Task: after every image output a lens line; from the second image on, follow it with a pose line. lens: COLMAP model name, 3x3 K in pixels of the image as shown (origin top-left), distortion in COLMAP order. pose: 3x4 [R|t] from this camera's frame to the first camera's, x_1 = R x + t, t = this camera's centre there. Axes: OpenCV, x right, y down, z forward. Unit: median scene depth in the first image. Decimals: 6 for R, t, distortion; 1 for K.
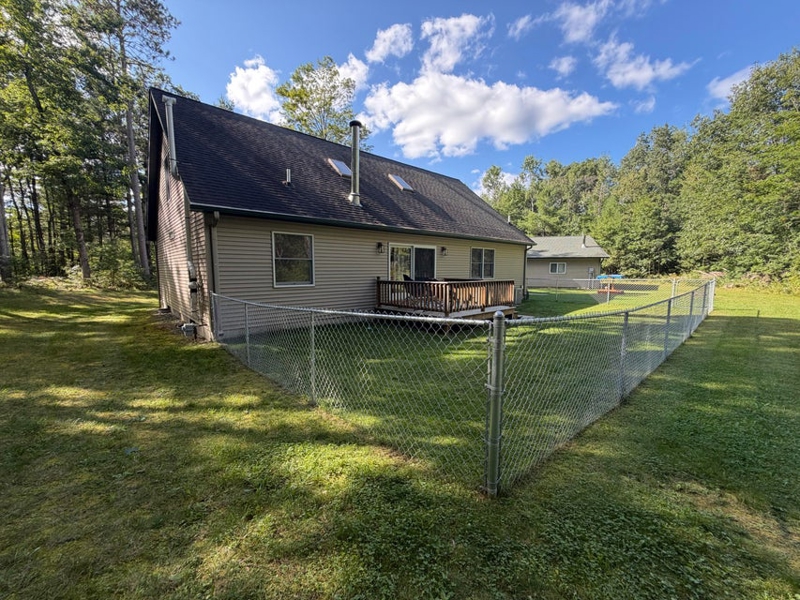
lens RADIAL K [[320.0, 0, 393.1], [0, 320.0, 301.1], [0, 0, 1]] dist [0.001863, -0.000591]
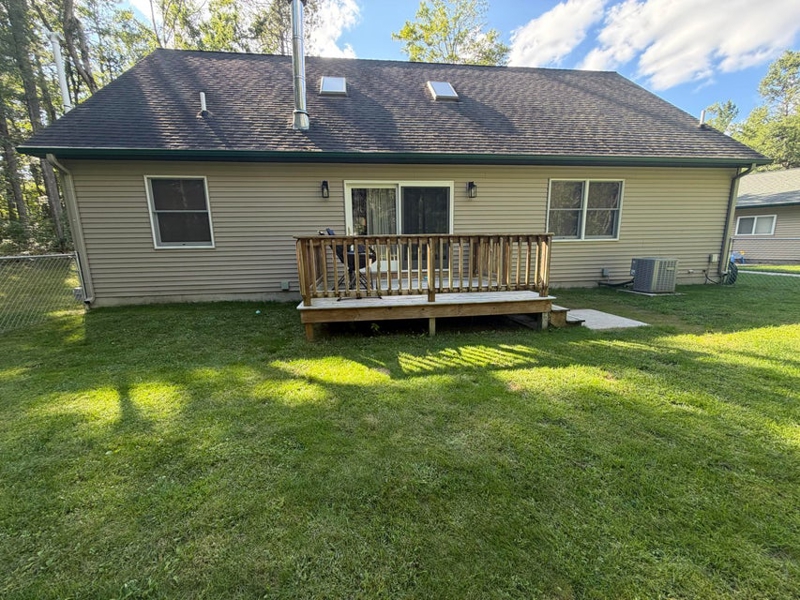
lens RADIAL K [[320.0, 0, 403.0], [0, 320.0, 300.9], [0, 0, 1]] dist [0.001863, -0.000591]
pose [[0.831331, 0.082636, -0.549601, 0.338869], [-0.036673, 0.994886, 0.094116, -0.007361], [0.554567, -0.058086, 0.830109, 0.393112]]
